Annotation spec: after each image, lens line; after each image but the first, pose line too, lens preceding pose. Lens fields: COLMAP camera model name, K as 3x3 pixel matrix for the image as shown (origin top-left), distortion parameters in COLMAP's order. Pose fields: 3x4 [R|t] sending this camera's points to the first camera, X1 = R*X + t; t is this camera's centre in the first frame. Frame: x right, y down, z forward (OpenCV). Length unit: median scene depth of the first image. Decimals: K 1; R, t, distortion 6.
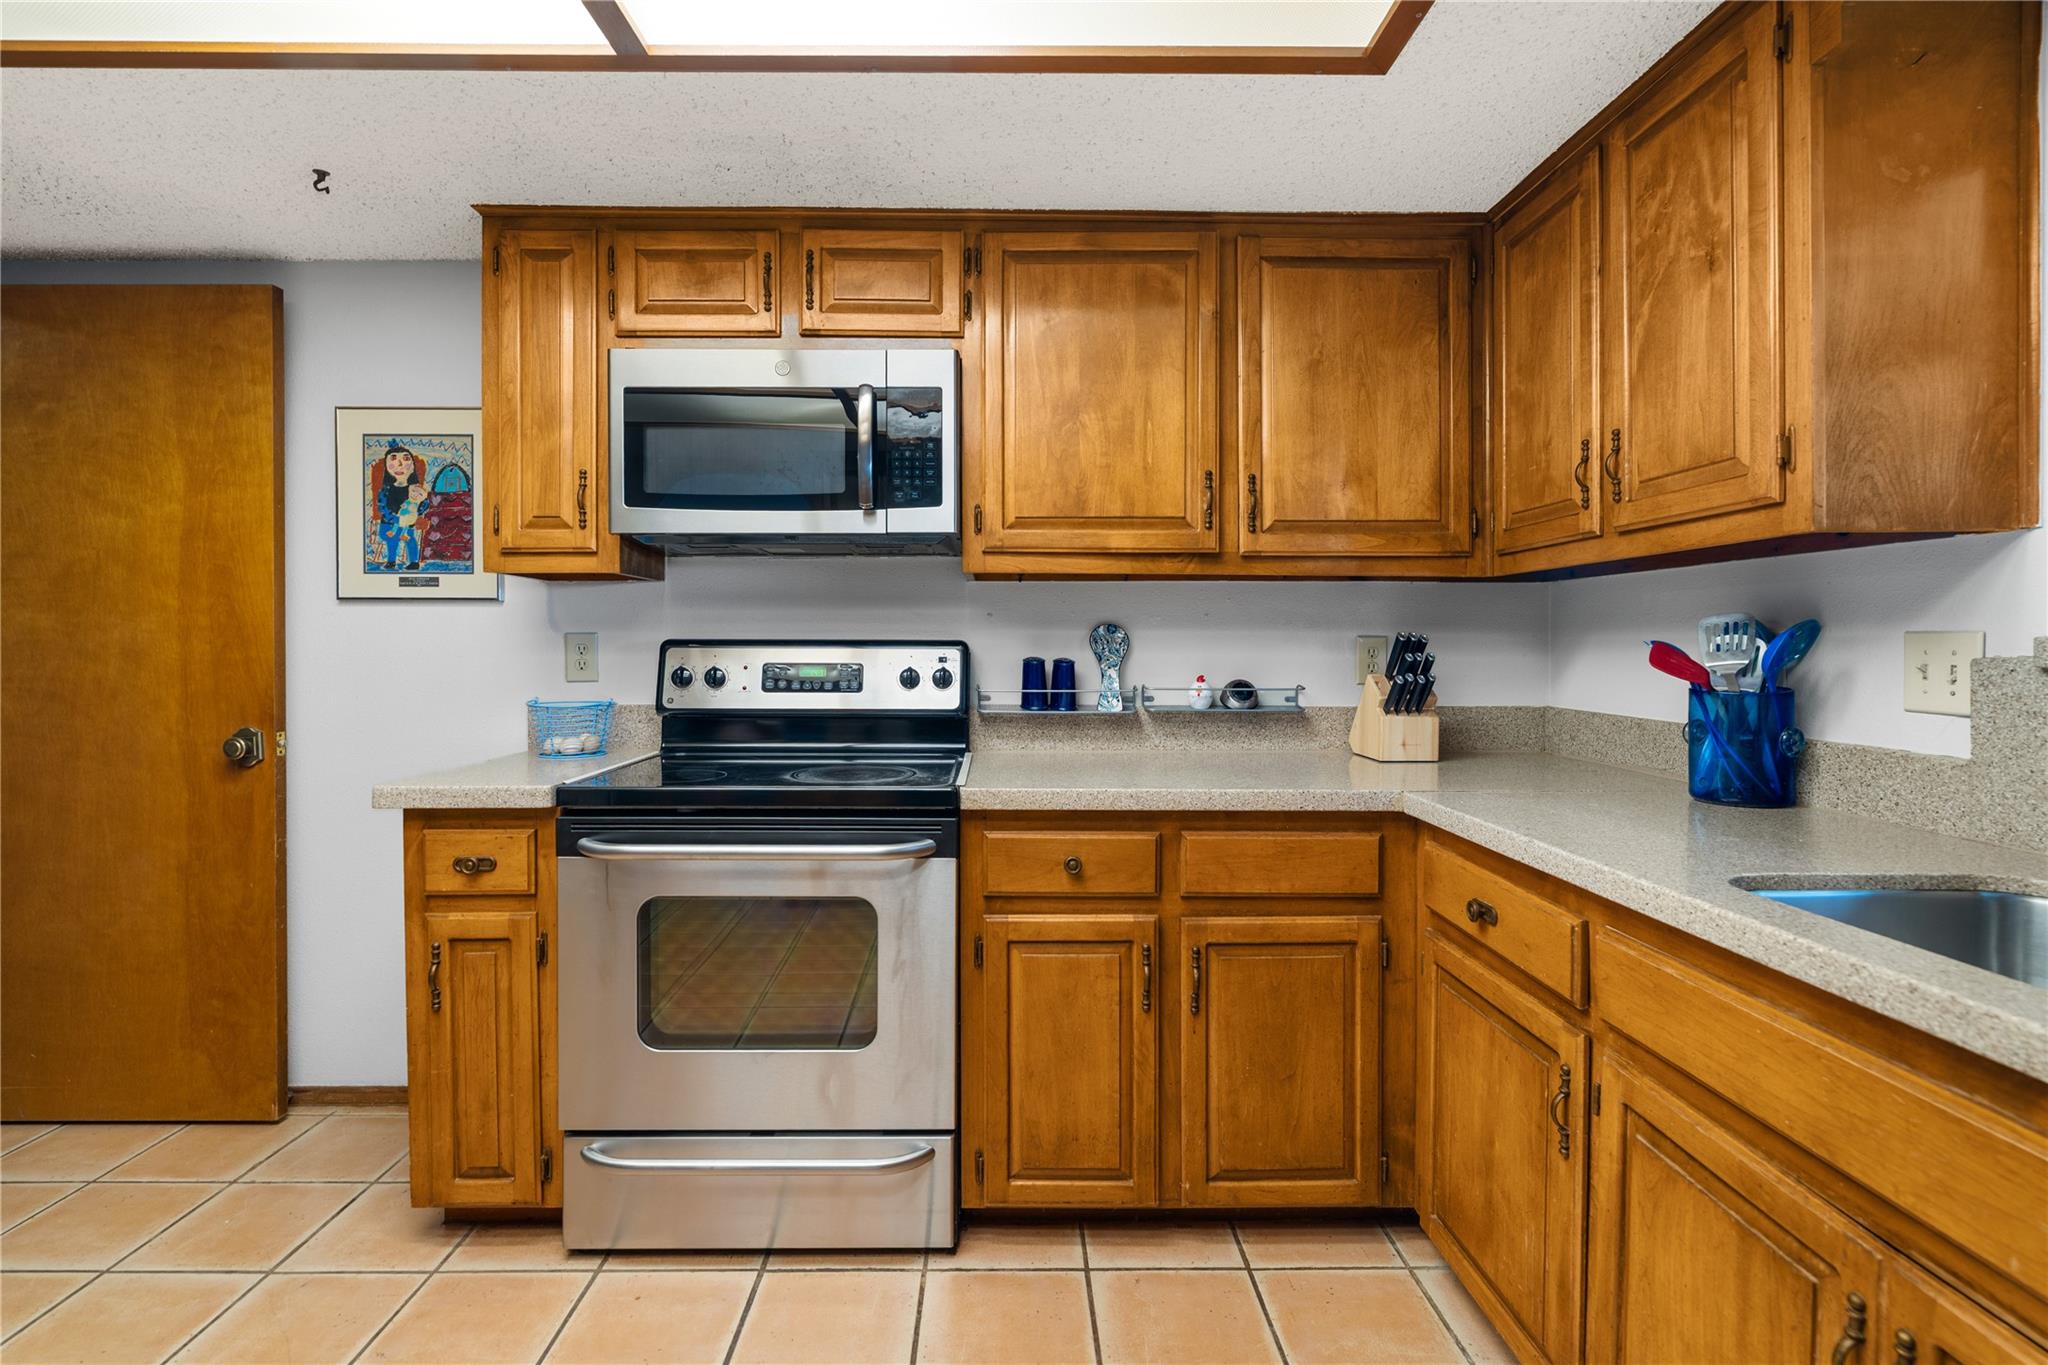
lens RADIAL K [[1002.9, 0, 1018.6], [0, 1002.9, 649.7], [0, 0, 1]] dist [0.011548, 0.000459]
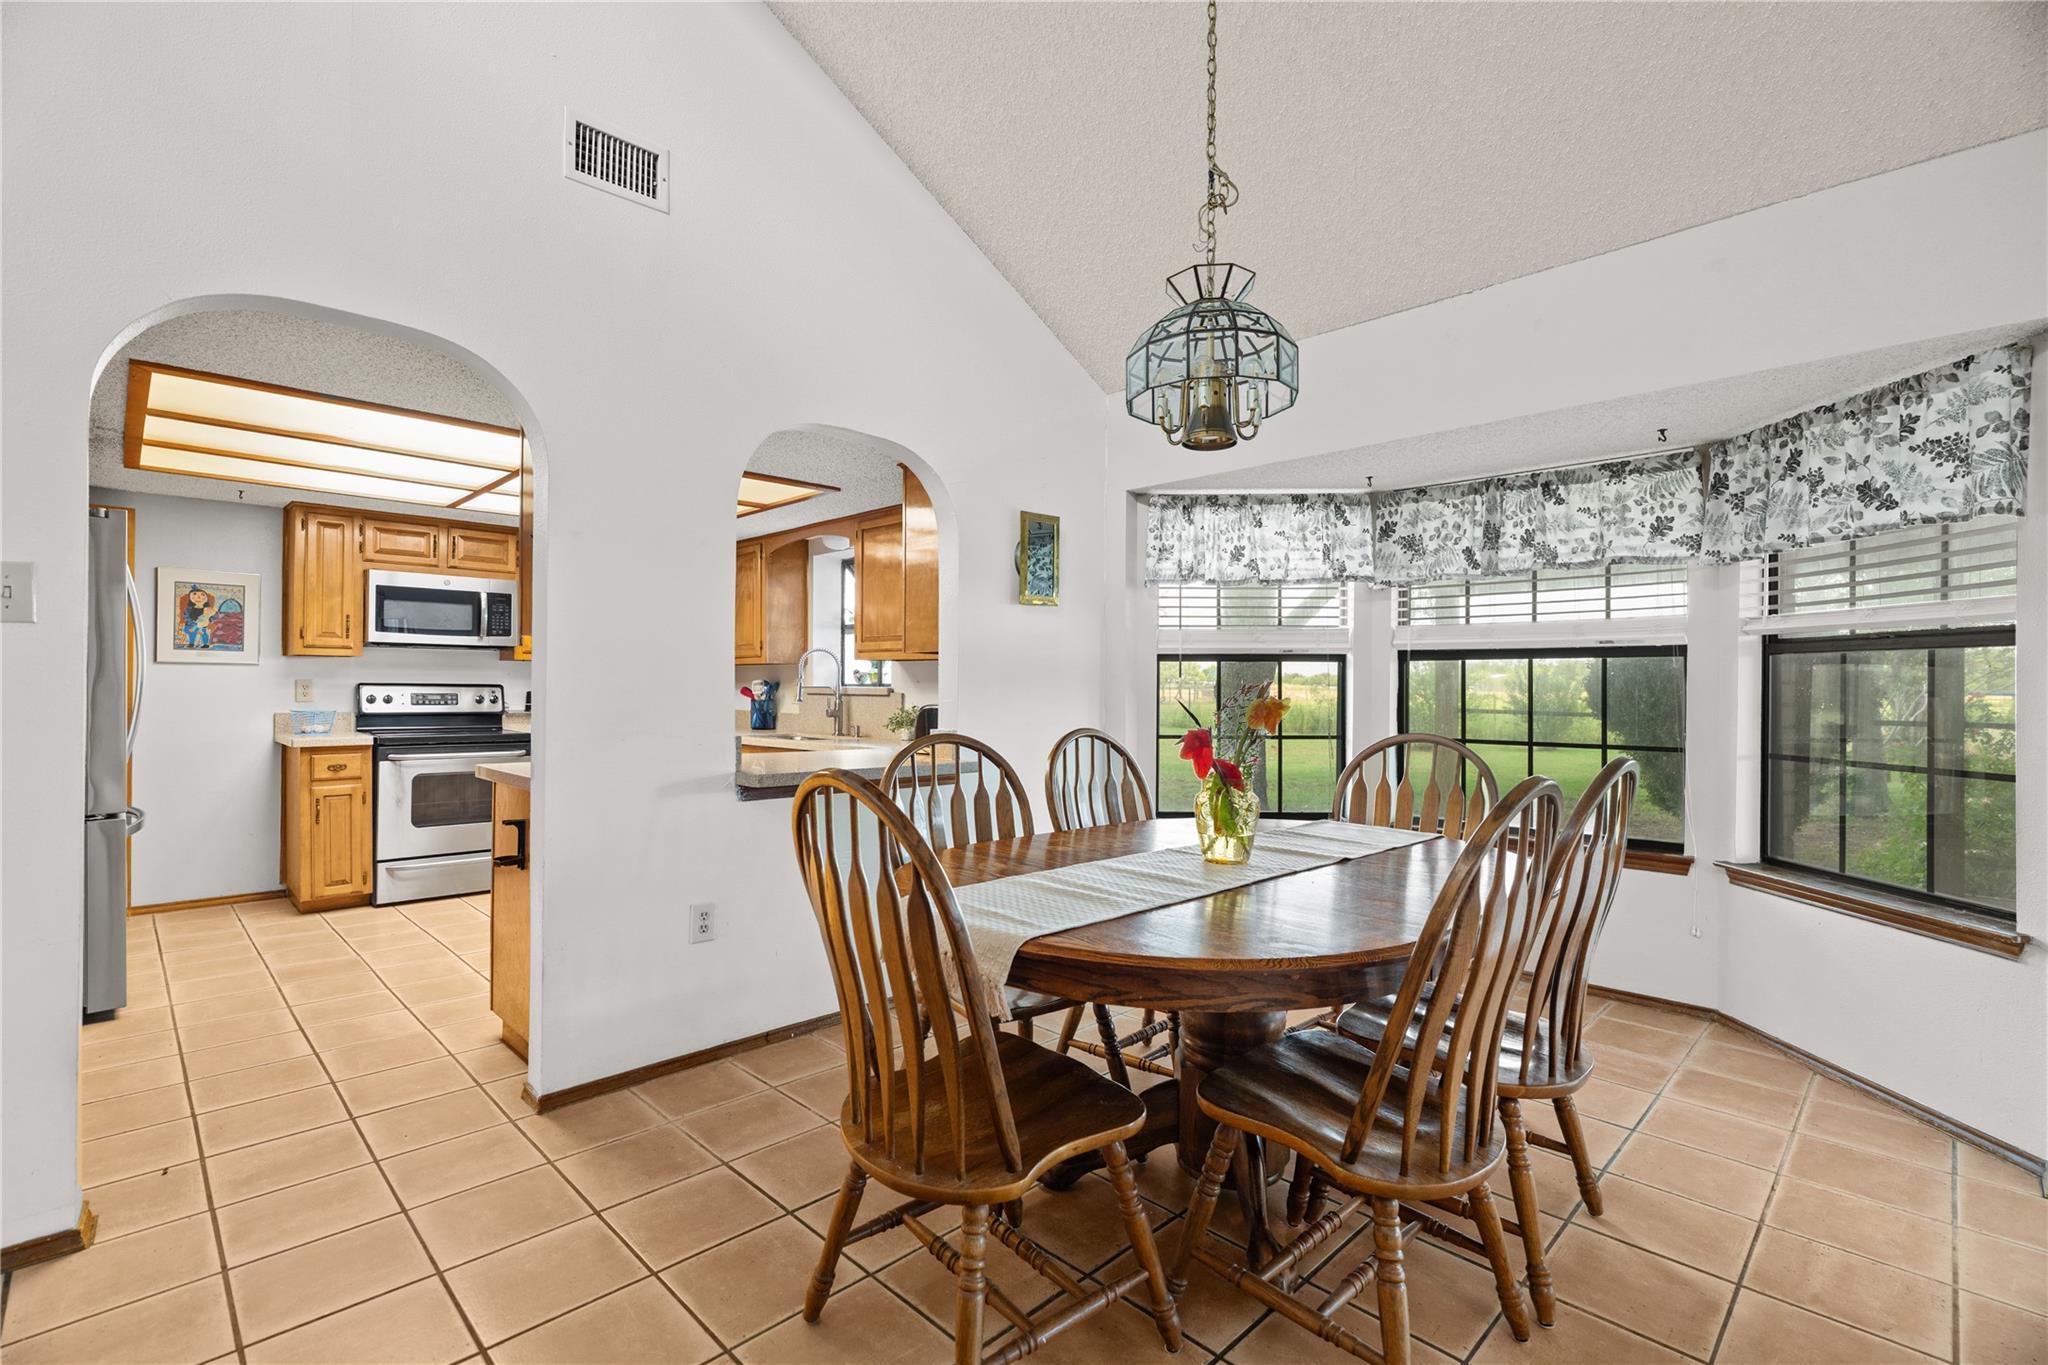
lens RADIAL K [[927.9, 0, 1034.4], [0, 927.9, 691.1], [0, 0, 1]] dist [-0.002961, 0.002330]
pose [[0.702109, 0.005106, 0.712052, -1.012581], [-0.004949, 0.999985, -0.002291, 0.007617], [-0.712053, -0.001916, 0.702123, -2.093004]]
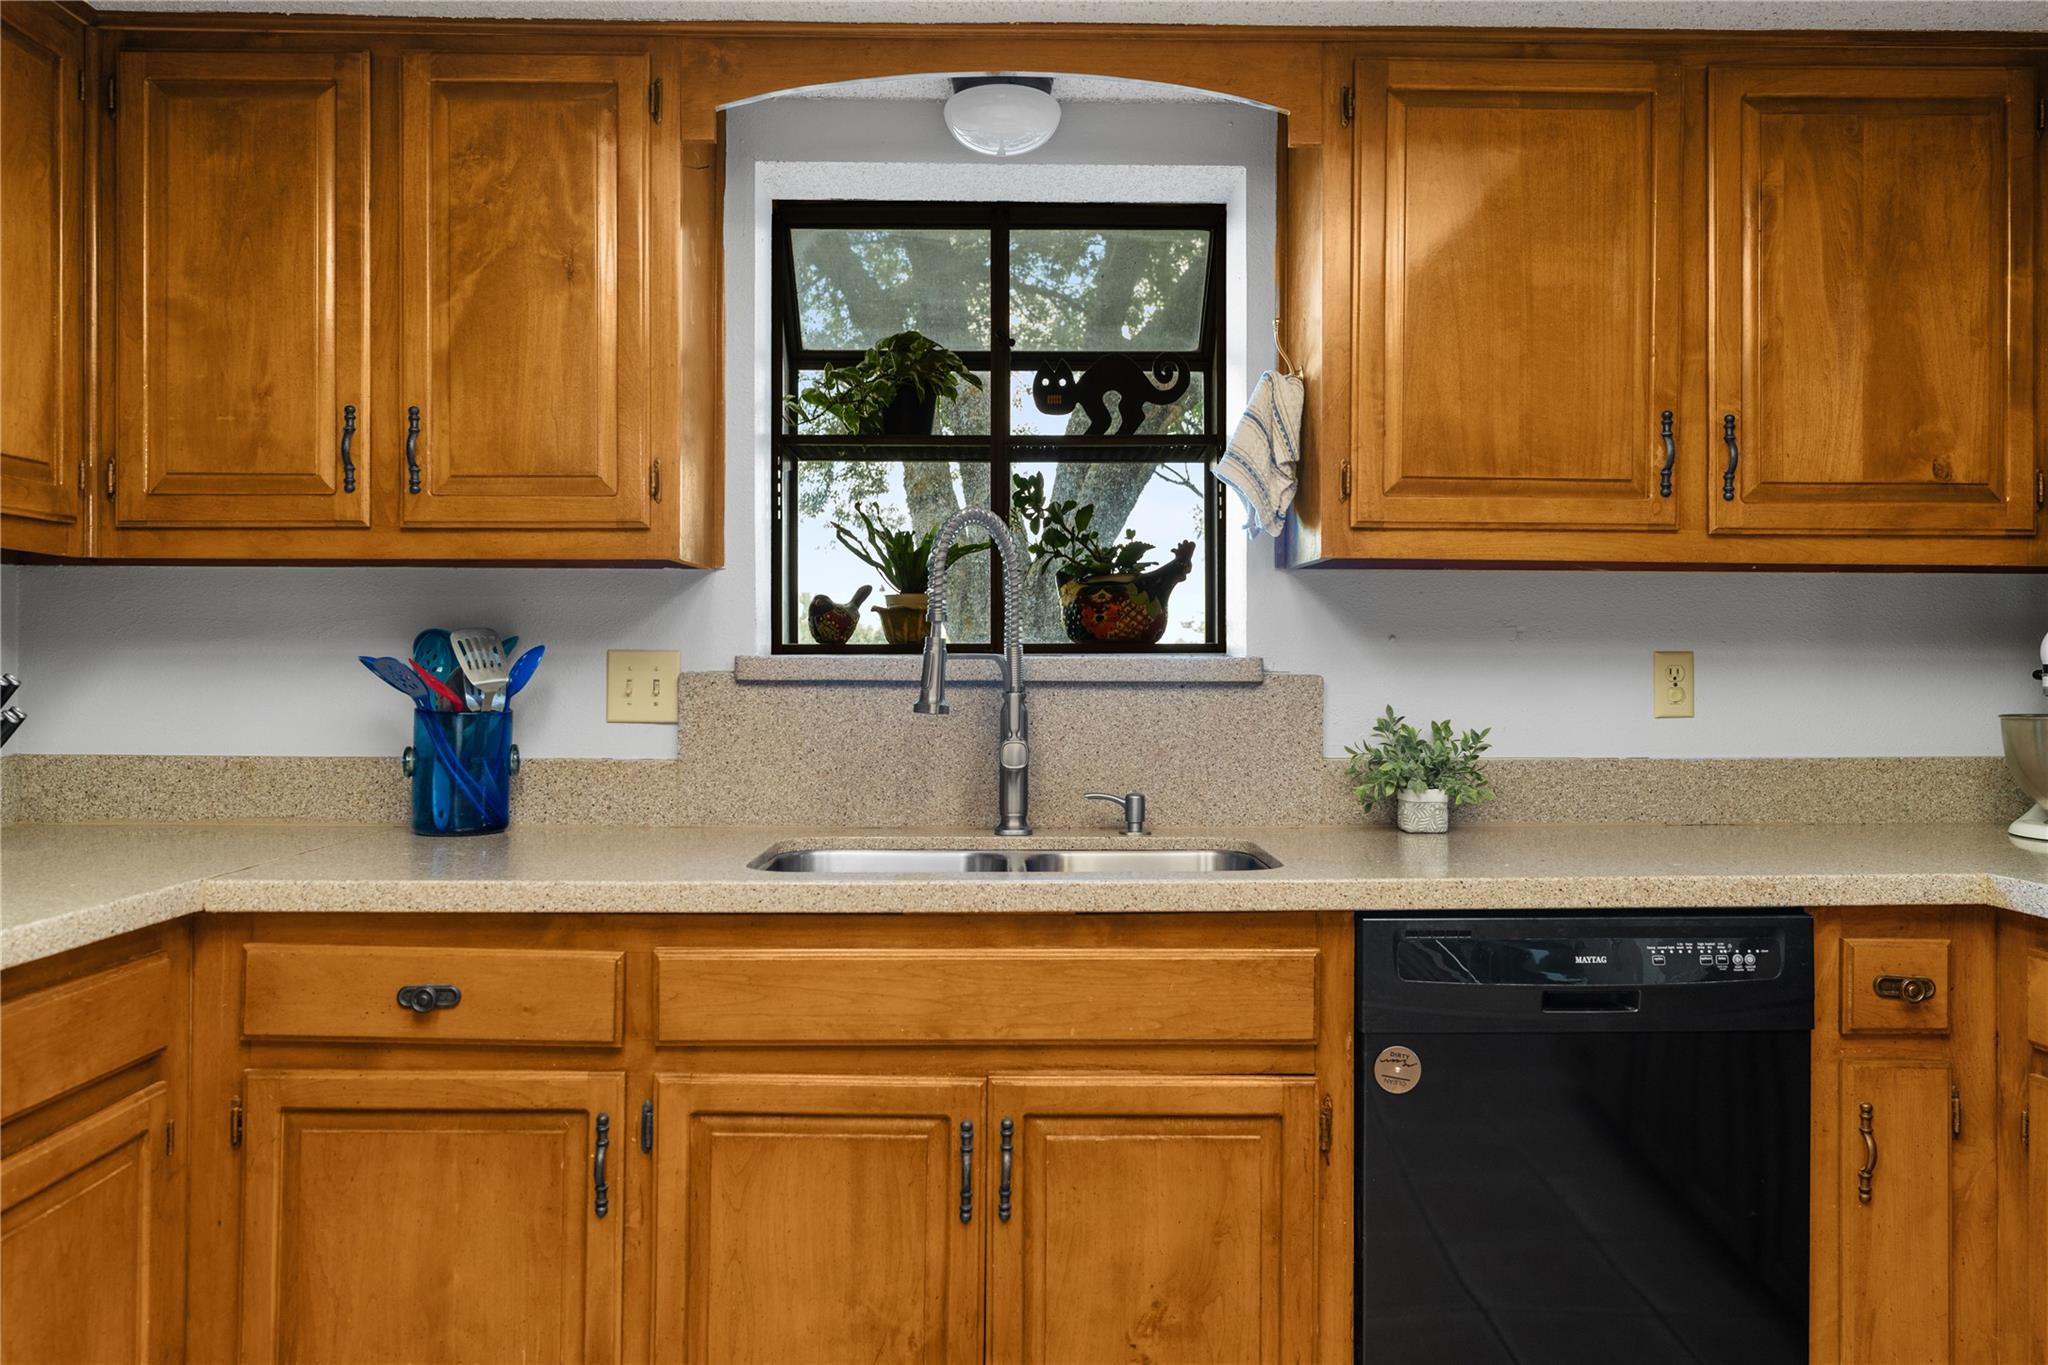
lens RADIAL K [[1530.4, 0, 1033.0], [0, 1530.4, 653.5], [0, 0, 1]] dist [0.009827, 0.004261]
pose [[-0.014819, 0.007138, 0.999865, -0.718550], [0.002990, 0.999970, -0.007094, -0.000875], [-0.999886, 0.002885, -0.014840, 0.512122]]
